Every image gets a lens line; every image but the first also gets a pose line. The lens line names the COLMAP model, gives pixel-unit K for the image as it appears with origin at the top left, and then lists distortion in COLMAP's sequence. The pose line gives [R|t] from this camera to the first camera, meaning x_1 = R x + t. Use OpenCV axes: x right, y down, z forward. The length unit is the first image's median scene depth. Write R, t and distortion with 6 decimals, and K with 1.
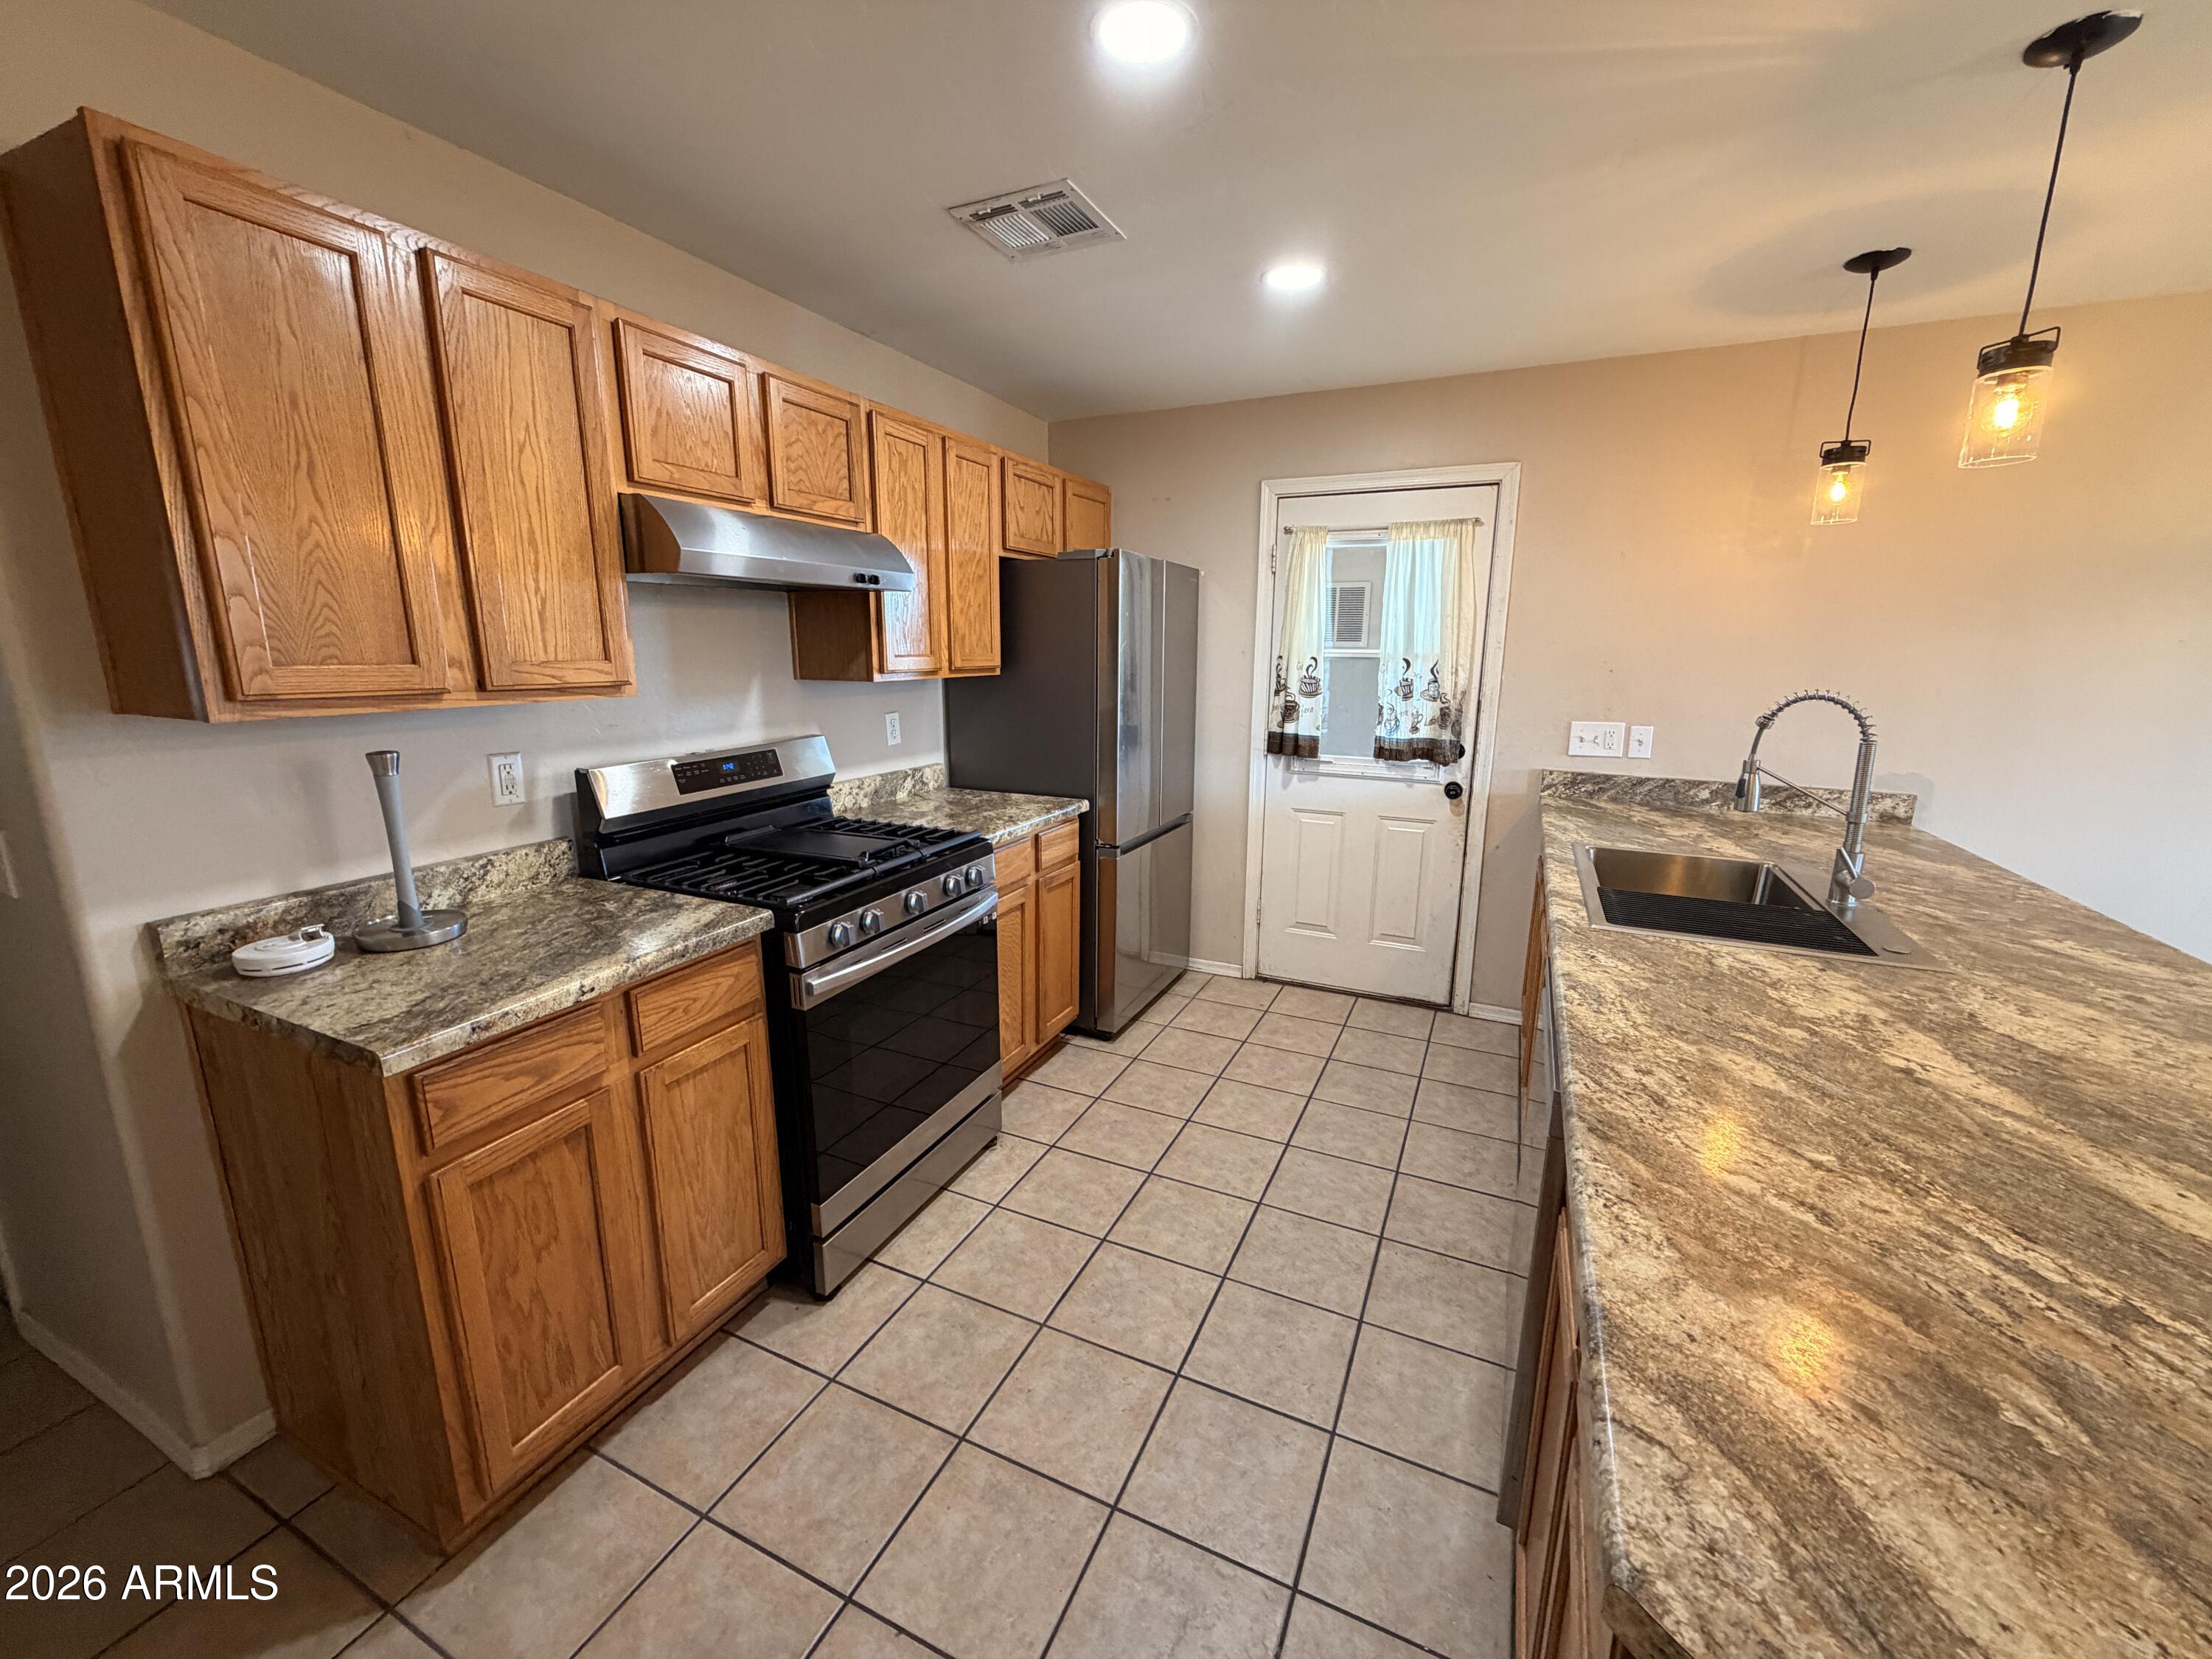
lens RADIAL K [[879.7, 0, 1098.8], [0, 879.7, 828.1], [0, 0, 1]] dist [-0.000220, 0.000647]
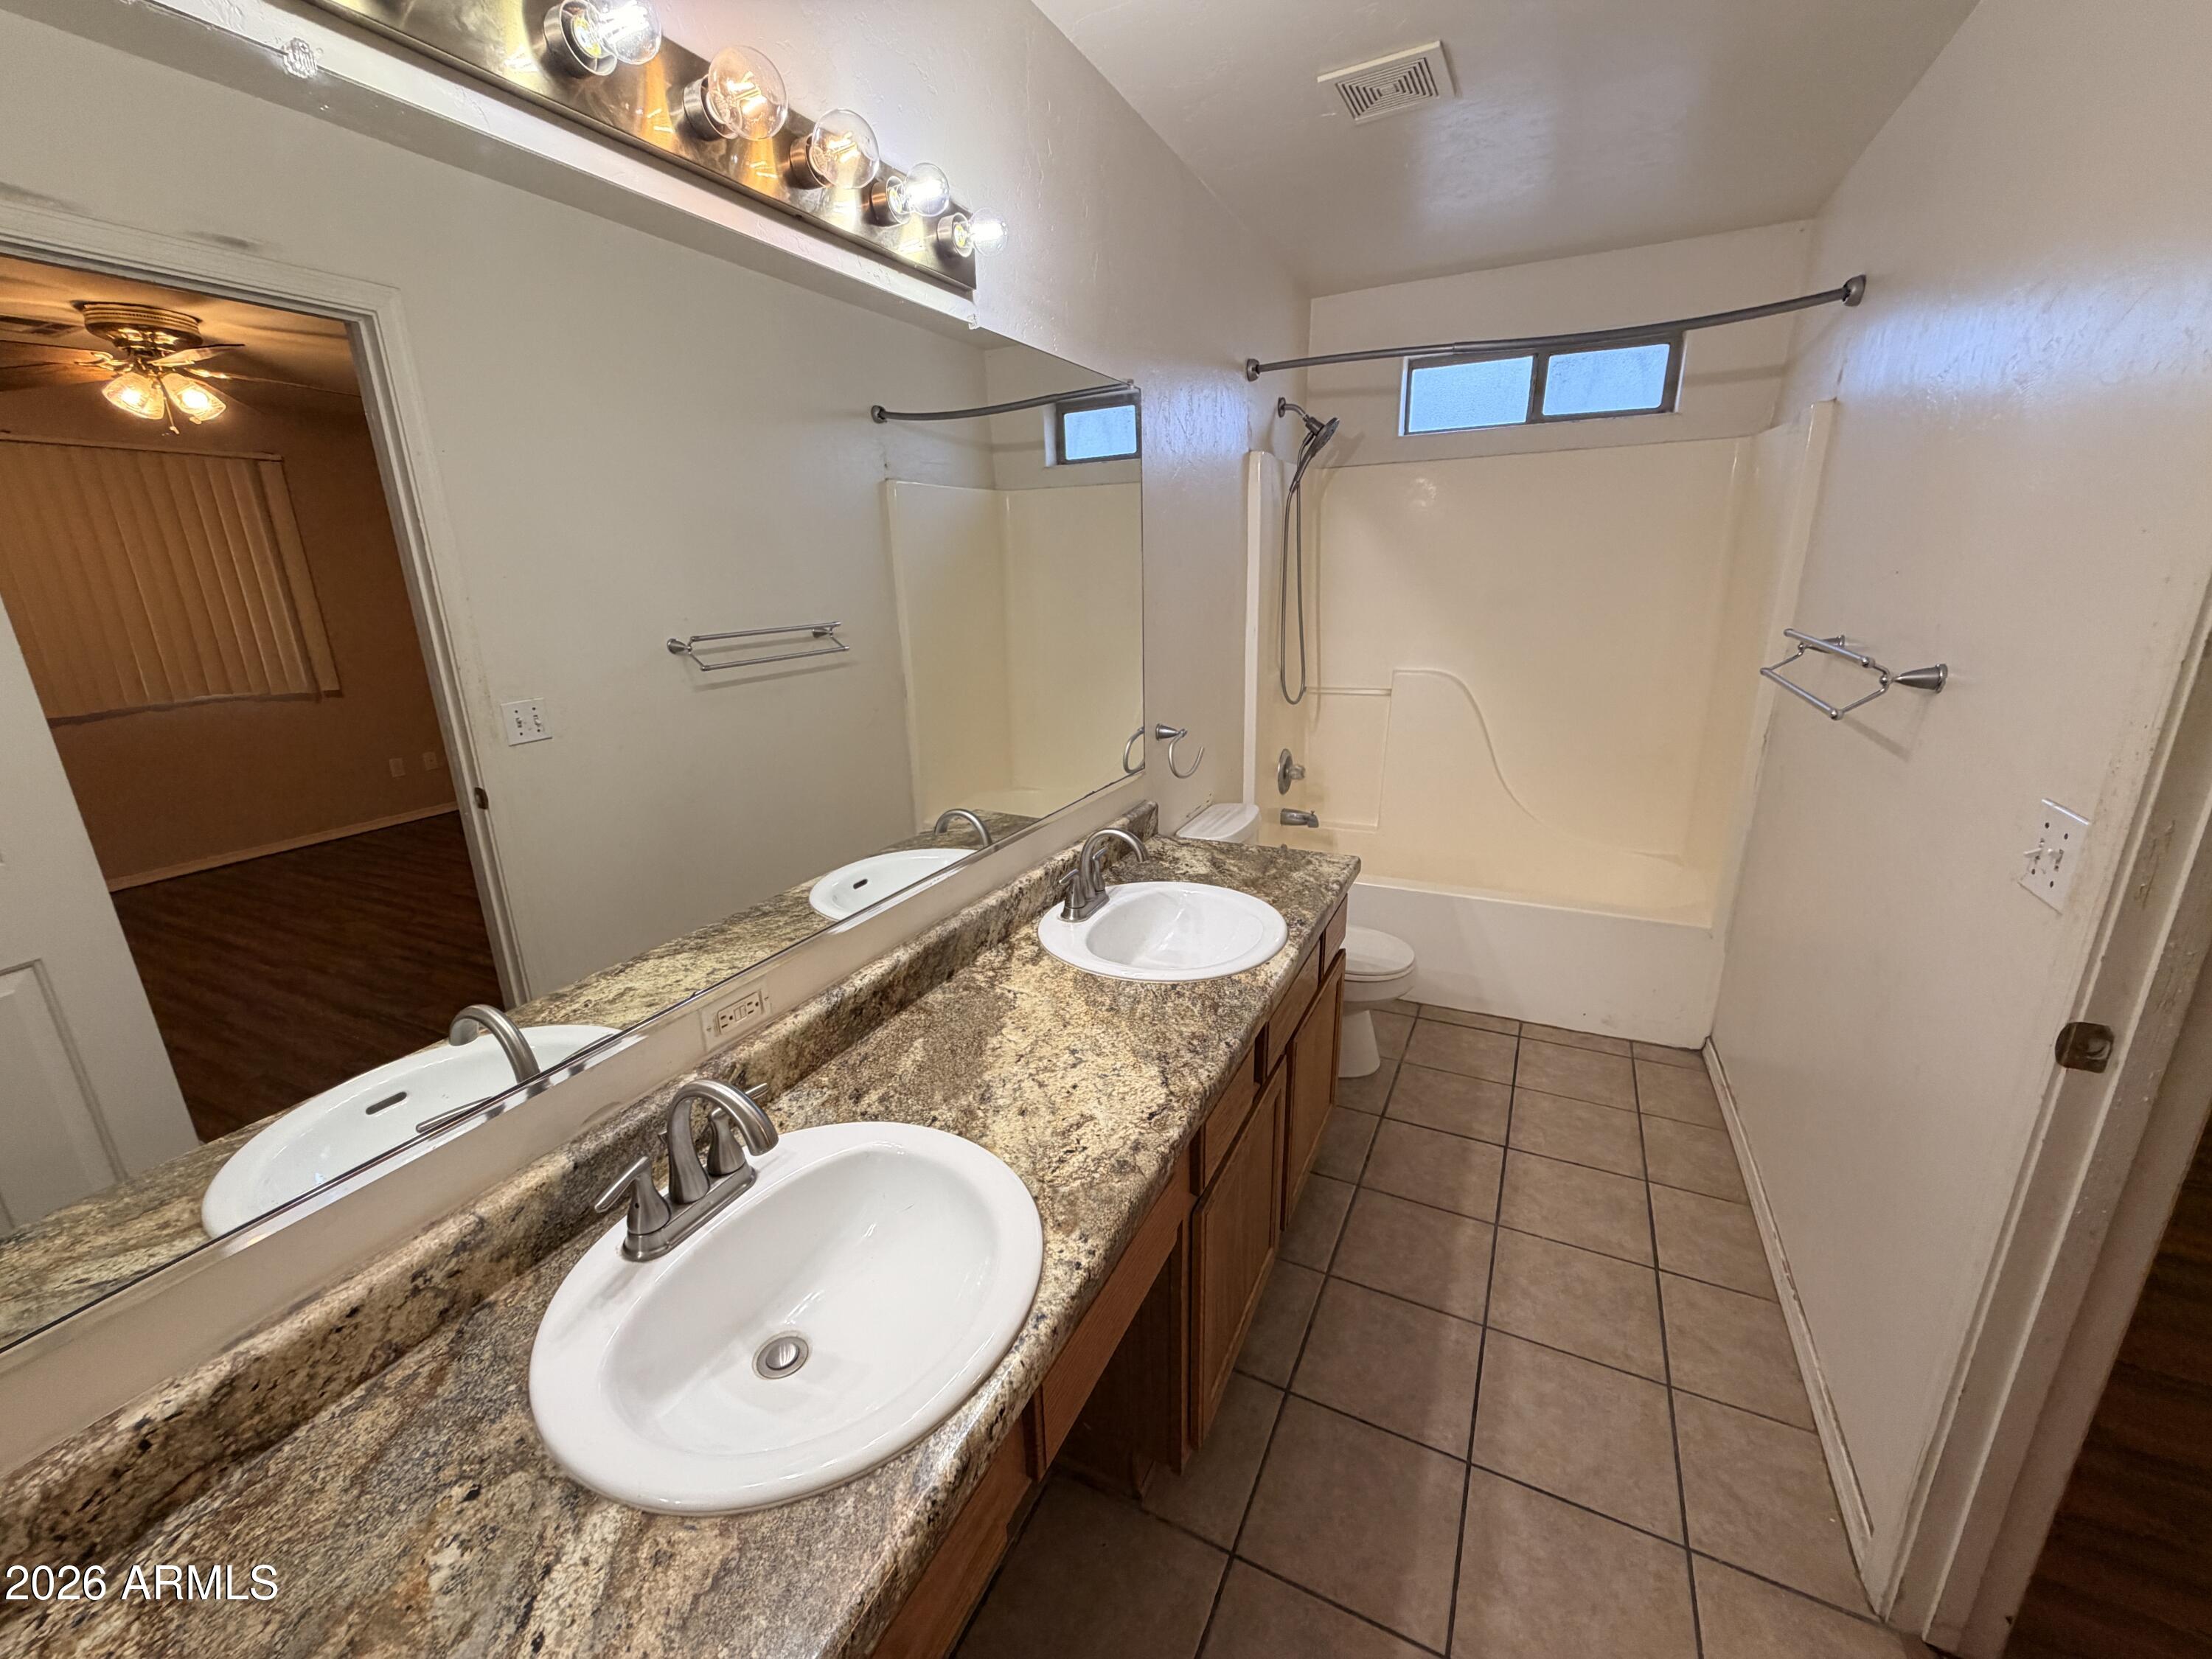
lens RADIAL K [[879.7, 0, 1105.4], [0, 879.7, 834.3], [0, 0, 1]] dist [-0.000220, 0.000647]
pose [[-0.999743, 0.016998, 0.014976, 0.838147], [0.022098, 0.877322, 0.479393, -0.359080], [-0.004990, 0.479601, -0.877472, 1.328855]]
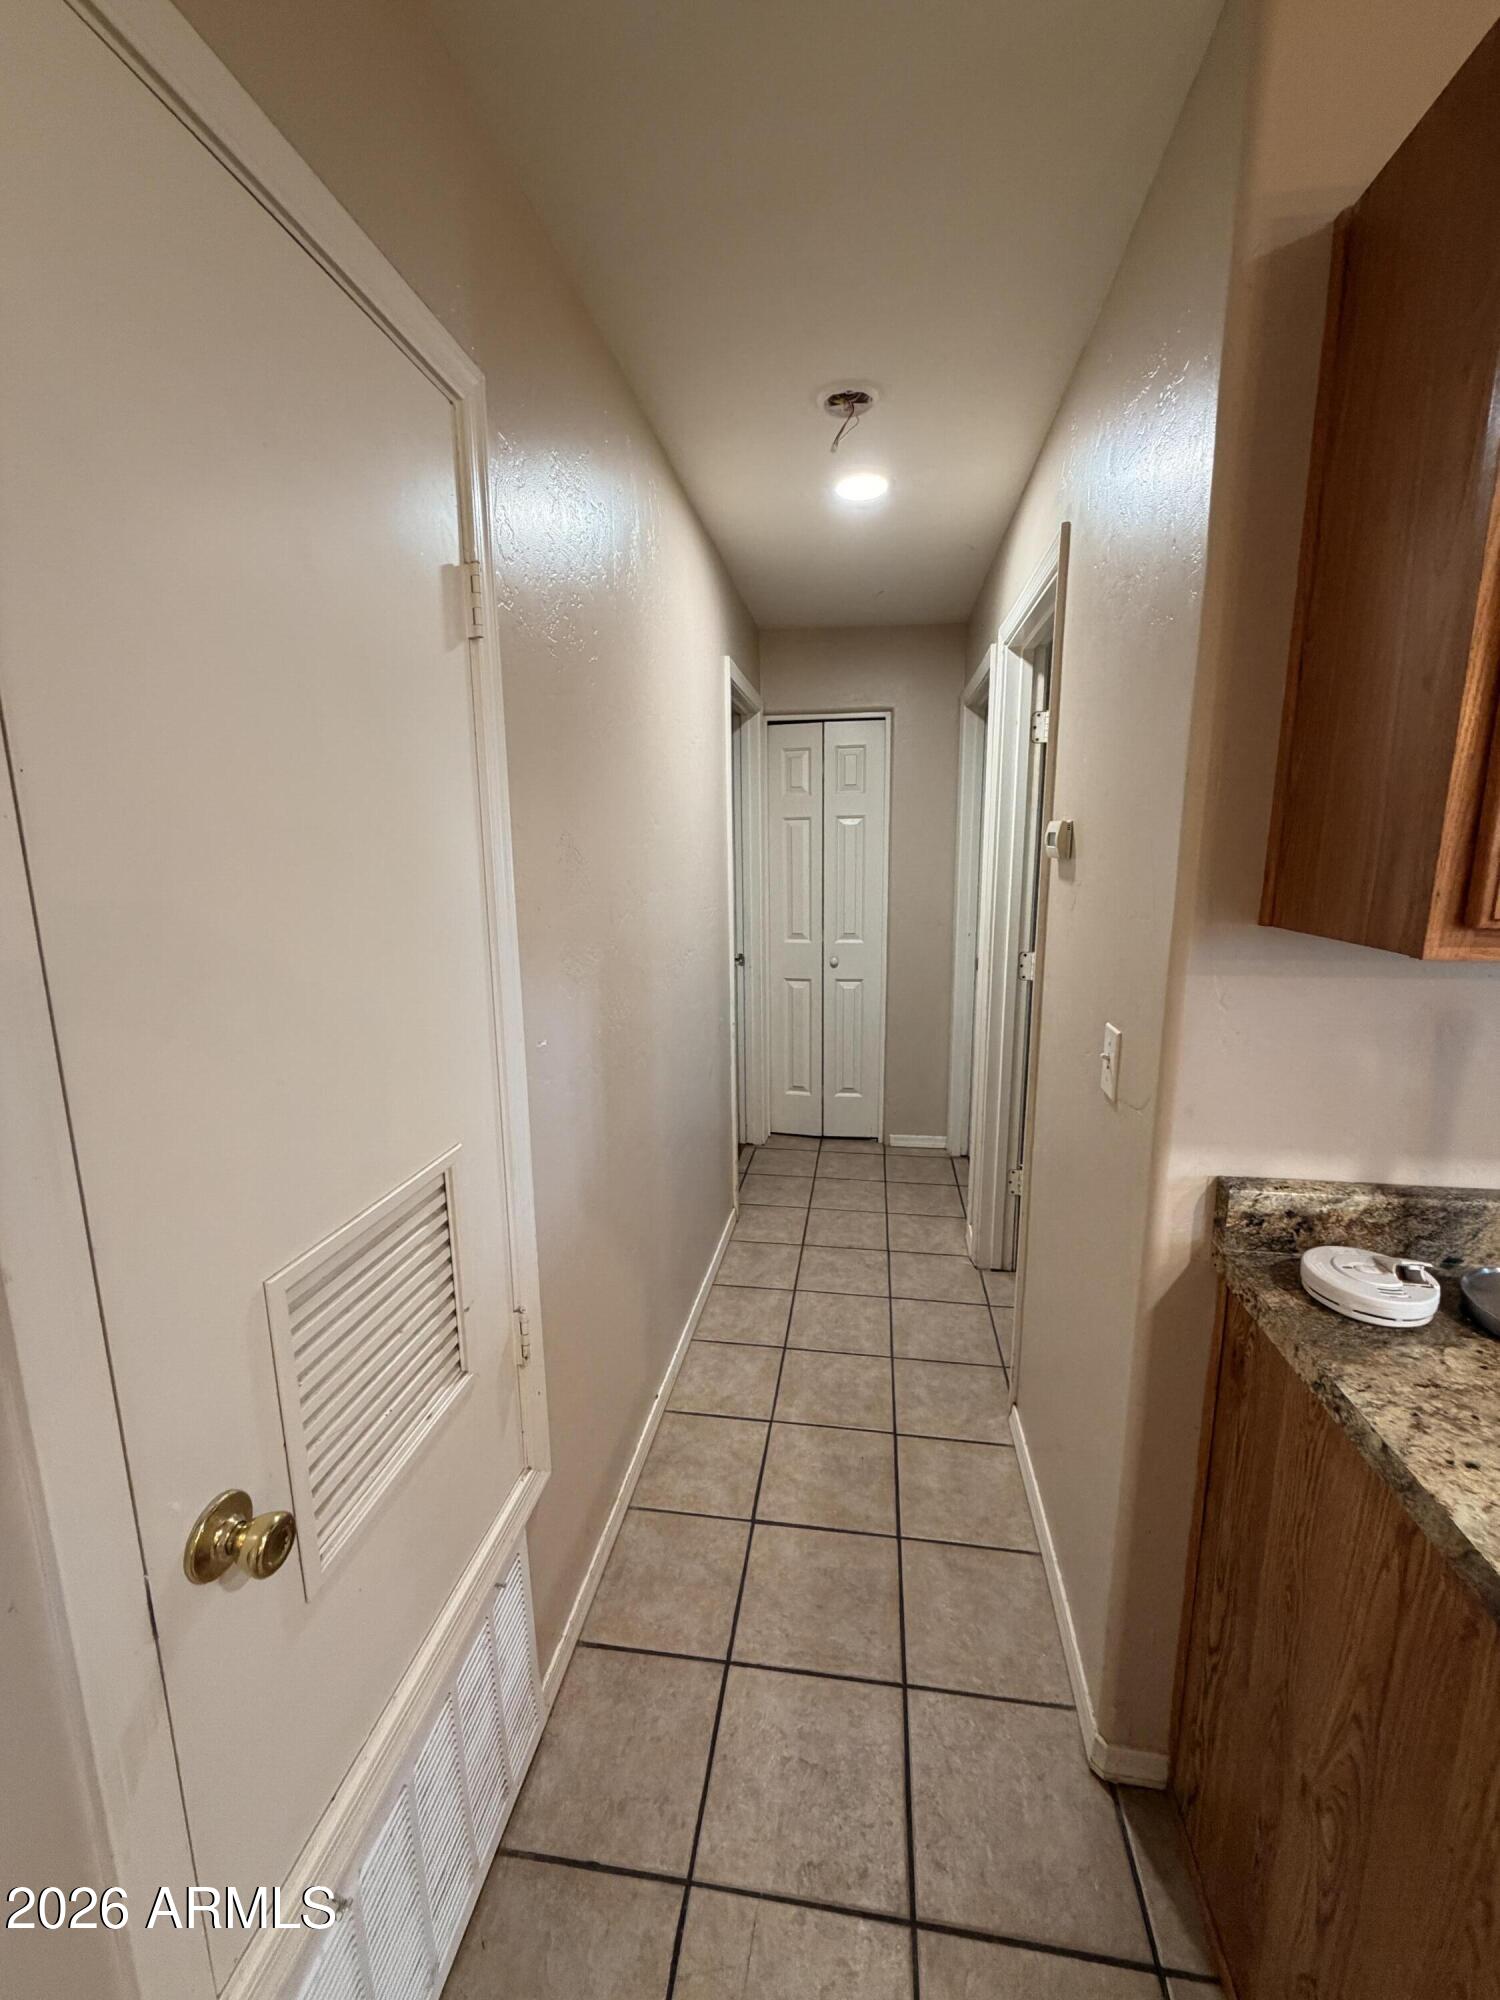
lens RADIAL K [[795.4, 0, 756.7], [0, 795.4, 988.4], [0, 0, 1]] dist [-0.000220, 0.000647]
pose [[0.291457, 0.169837, -0.941386, -0.471857], [-0.191559, 0.974541, 0.116511, -0.057860], [0.937208, 0.146373, 0.316571, 0.295647]]
